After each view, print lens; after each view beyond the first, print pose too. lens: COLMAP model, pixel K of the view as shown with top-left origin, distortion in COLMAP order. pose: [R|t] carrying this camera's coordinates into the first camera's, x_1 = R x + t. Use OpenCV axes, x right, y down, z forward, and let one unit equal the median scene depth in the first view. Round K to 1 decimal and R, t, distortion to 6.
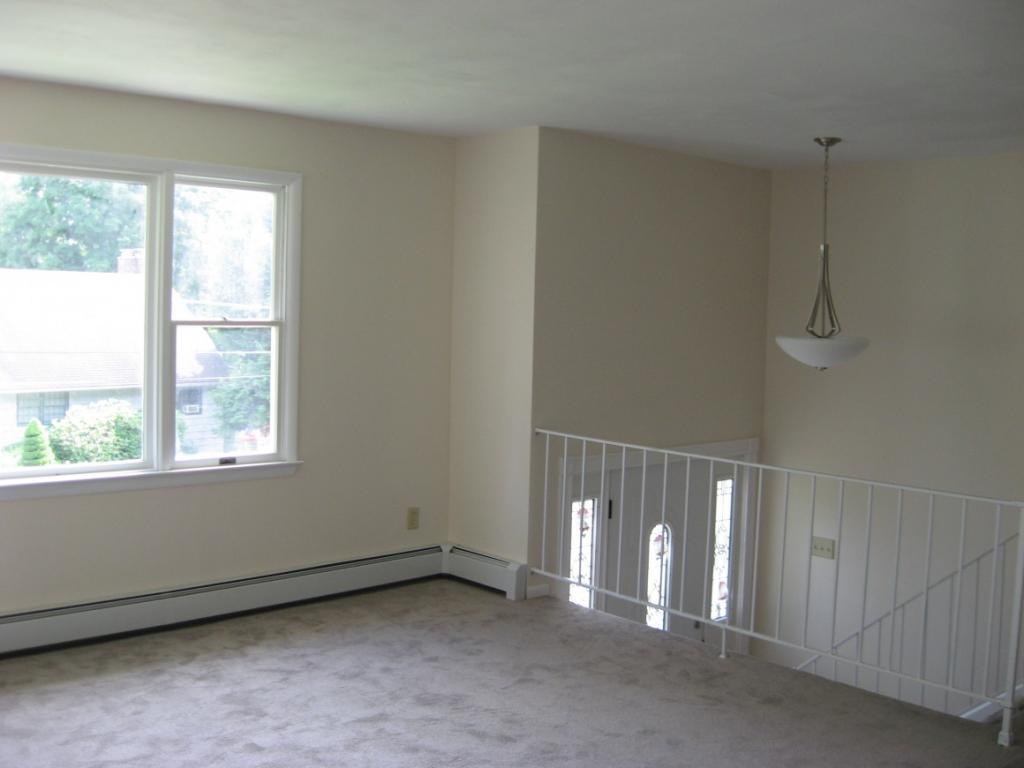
lens RADIAL K [[1106.9, 0, 512.0], [0, 1106.9, 384.0], [0, 0, 1]] dist [-0.094607, 0.019076]
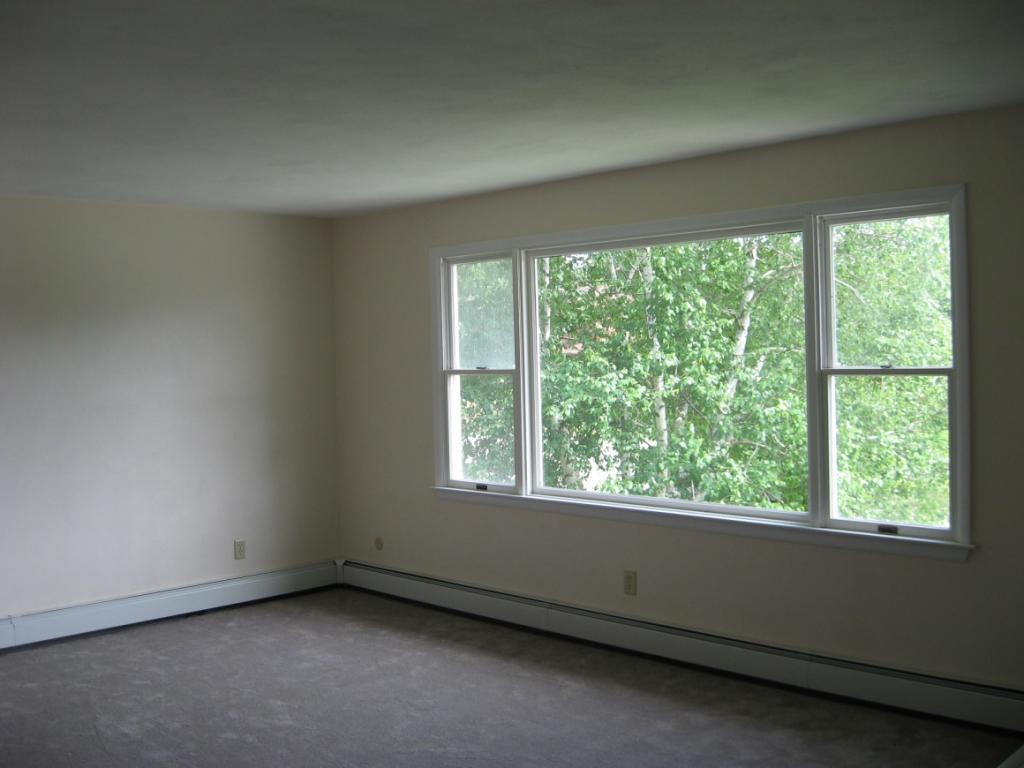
lens RADIAL K [[1073.0, 0, 497.7], [0, 1073.0, 355.9], [0, 0, 1]] dist [-0.101706, 0.006637]
pose [[0.043805, -0.031919, -0.998530, 0.571132], [-0.062943, 0.997416, -0.034645, -0.018831], [0.997055, 0.064369, 0.041683, 0.646729]]
